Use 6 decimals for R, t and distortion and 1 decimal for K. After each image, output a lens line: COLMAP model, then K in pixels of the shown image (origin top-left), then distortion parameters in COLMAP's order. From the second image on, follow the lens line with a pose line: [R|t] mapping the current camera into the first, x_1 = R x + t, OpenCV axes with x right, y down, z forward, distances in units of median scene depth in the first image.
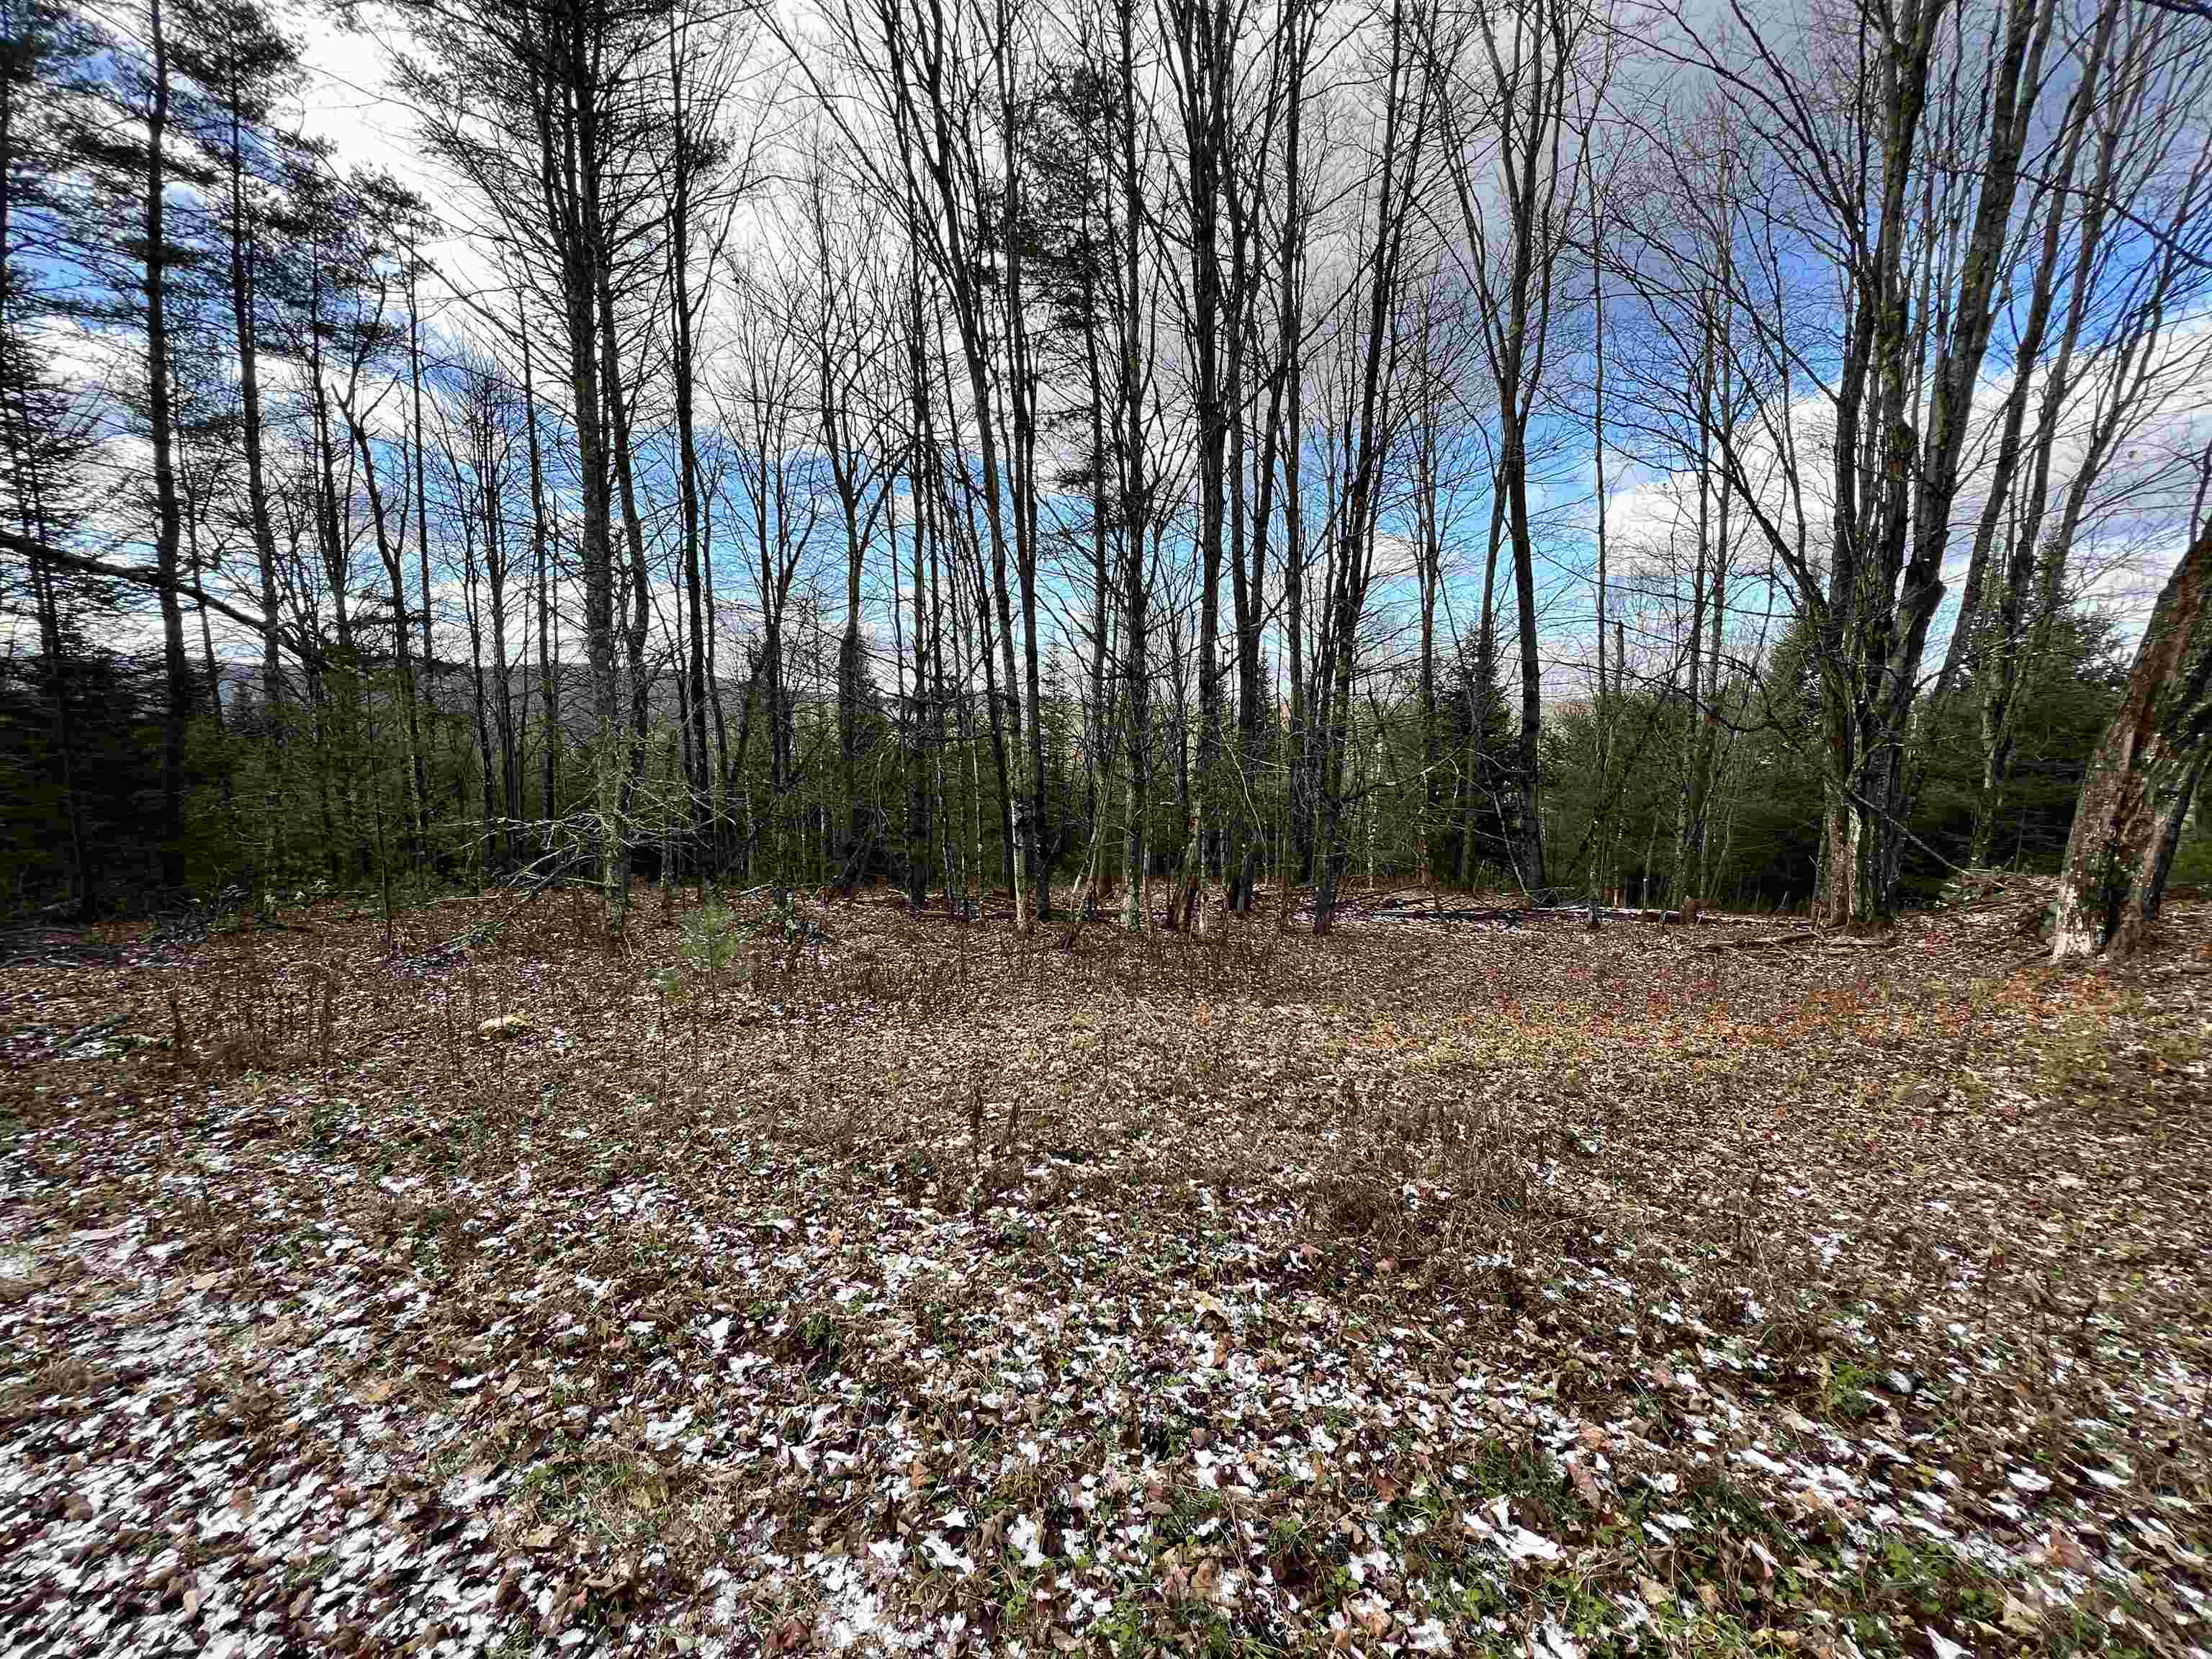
lens RADIAL K [[887.0, 0, 1106.2], [0, 887.0, 834.6], [0, 0, 1]] dist [0.000232, 0.000014]
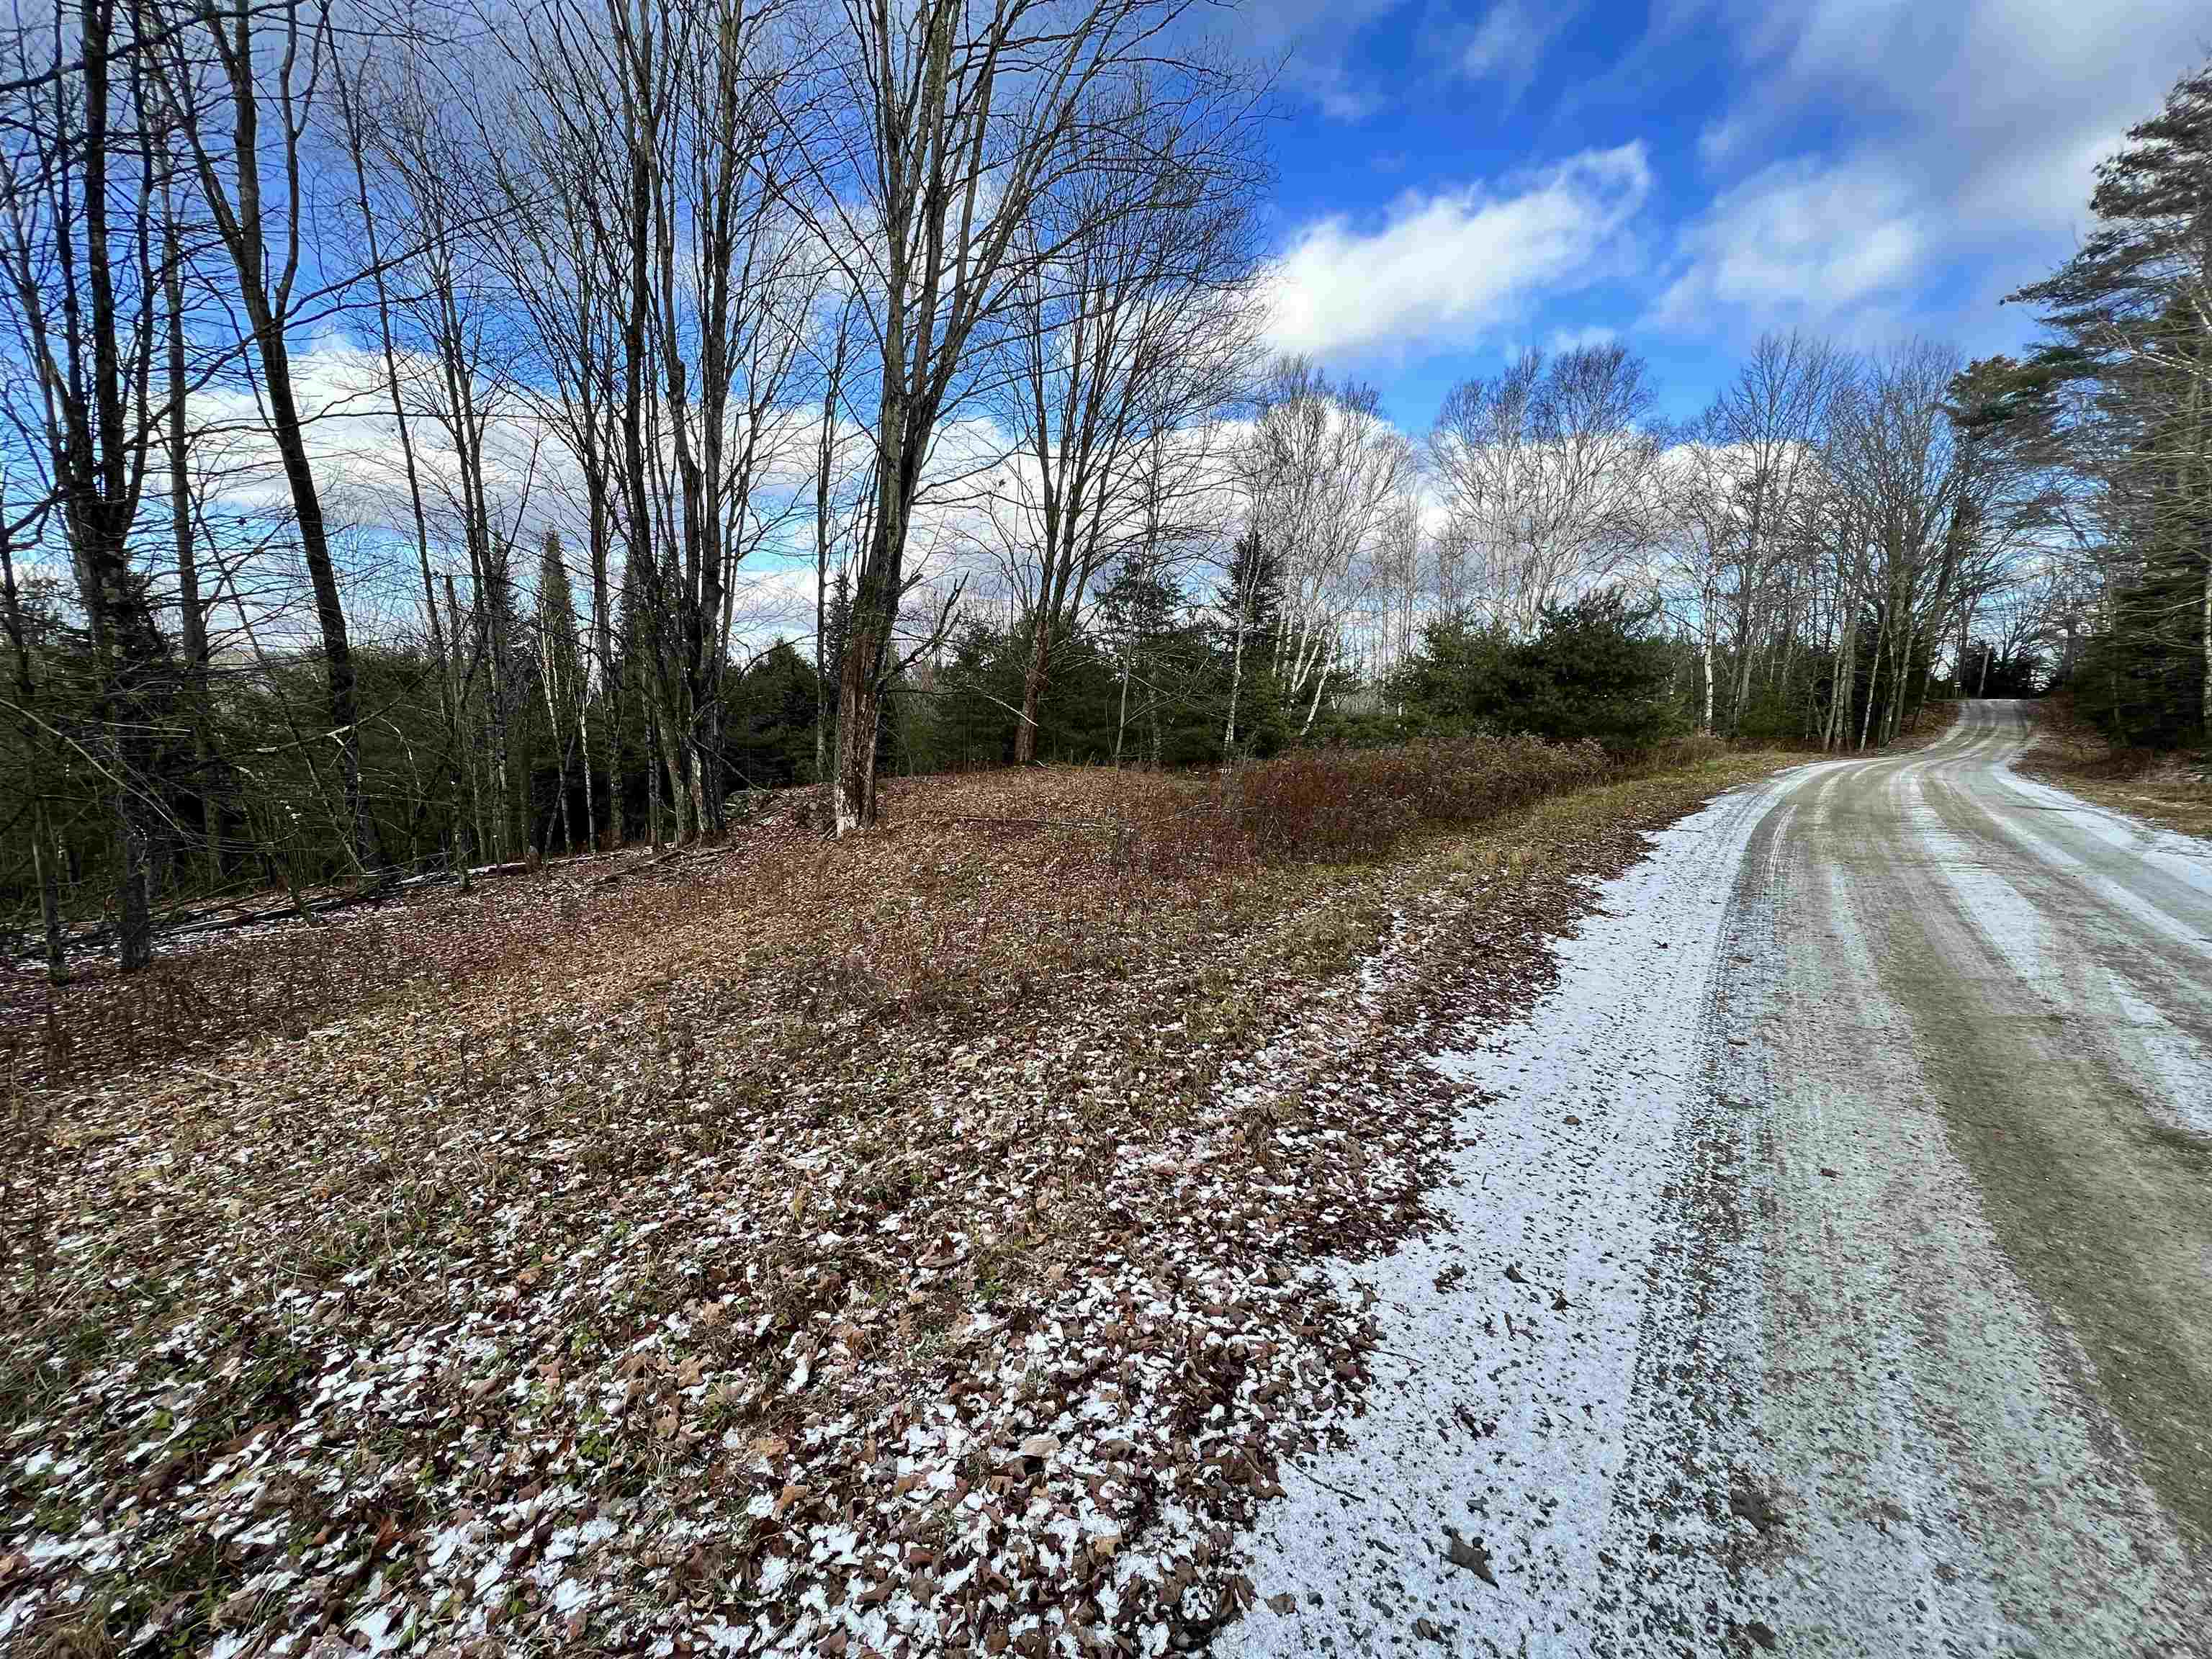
lens RADIAL K [[887.0, 0, 1105.8], [0, 887.0, 830.0], [0, 0, 1]] dist [0.000232, 0.000014]
pose [[0.284905, -0.143510, 0.947752, -0.287372], [0.104700, 0.987473, 0.118051, -0.006388], [-0.952821, 0.065596, 0.296362, 0.046671]]
